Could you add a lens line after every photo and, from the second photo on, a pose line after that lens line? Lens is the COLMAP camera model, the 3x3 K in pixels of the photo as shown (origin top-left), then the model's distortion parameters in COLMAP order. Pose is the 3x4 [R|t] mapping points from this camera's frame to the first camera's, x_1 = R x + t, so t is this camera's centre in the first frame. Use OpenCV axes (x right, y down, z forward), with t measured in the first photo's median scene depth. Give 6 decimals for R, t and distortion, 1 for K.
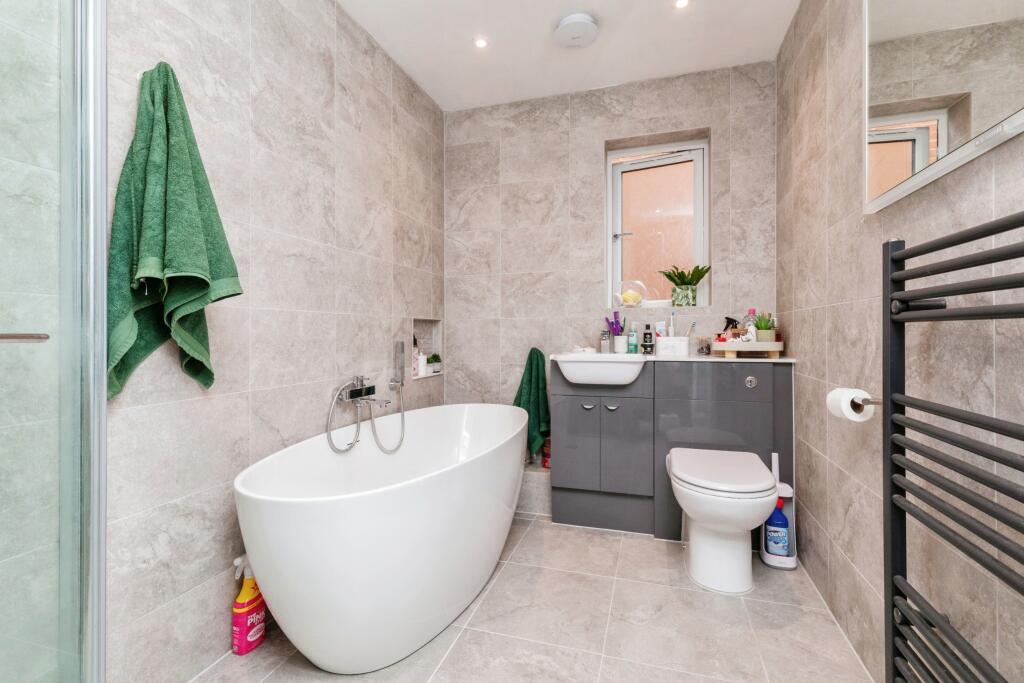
lens RADIAL K [[465.8, 0, 511.1], [0, 465.8, 334.5], [0, 0, 1]] dist [-0.001696, -0.000375]
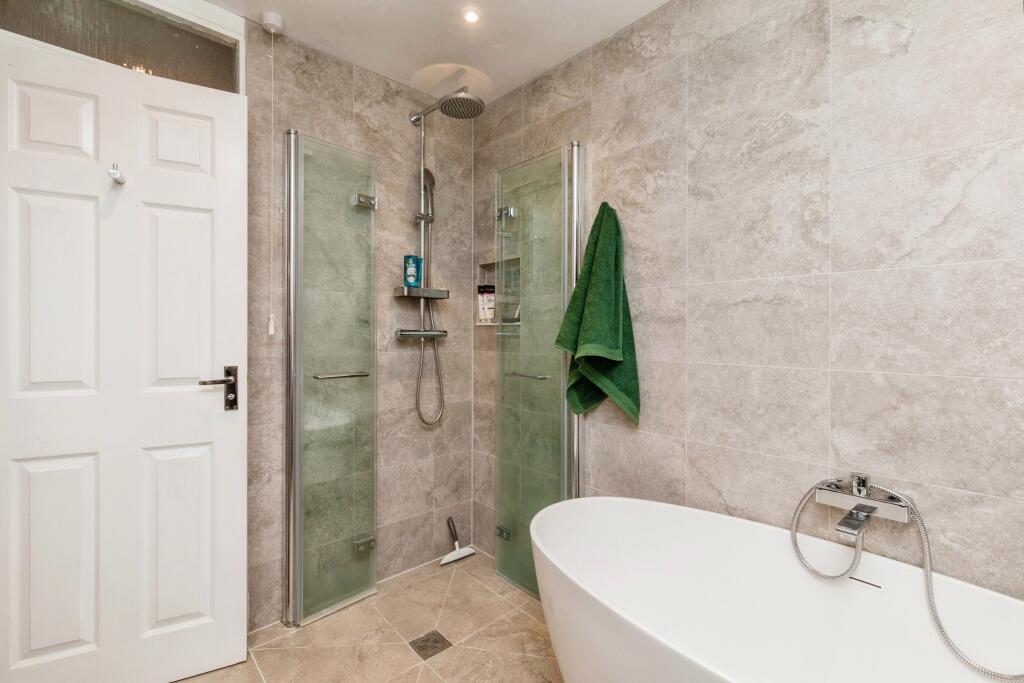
lens RADIAL K [[465.8, 0, 511.8], [0, 465.8, 337.2], [0, 0, 1]] dist [-0.001696, -0.000375]
pose [[-0.517740, 0.004940, -0.855524, 0.490149], [-0.007240, 0.999922, 0.010156, -0.106906], [0.855507, 0.011452, -0.517664, 1.051395]]
